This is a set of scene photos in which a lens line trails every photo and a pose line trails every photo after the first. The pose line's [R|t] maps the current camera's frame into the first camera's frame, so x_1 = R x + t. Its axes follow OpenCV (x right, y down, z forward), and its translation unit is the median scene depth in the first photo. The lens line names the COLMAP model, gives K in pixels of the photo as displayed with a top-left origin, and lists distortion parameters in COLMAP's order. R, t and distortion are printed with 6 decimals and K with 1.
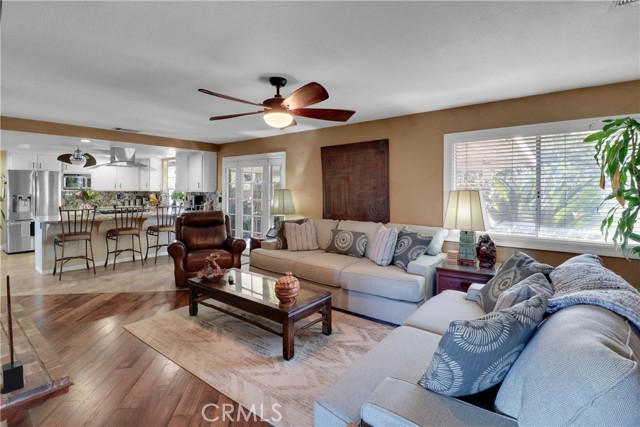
lens RADIAL K [[301.2, 0, 329.3], [0, 301.2, 190.4], [0, 0, 1]] dist [-0.011907, -0.005958]
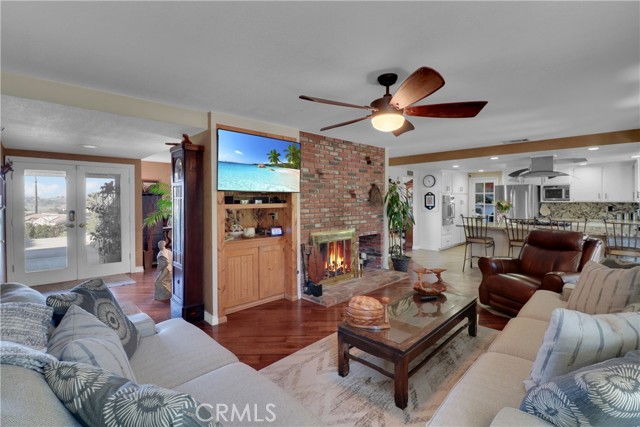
lens RADIAL K [[301.2, 0, 328.2], [0, 301.2, 203.2], [0, 0, 1]] dist [-0.011907, -0.005958]
pose [[-0.135965, 0.006410, -0.990693, 0.435367], [0.001477, 0.999979, 0.006267, -0.002029], [0.990713, -0.000611, -0.135971, 0.566712]]
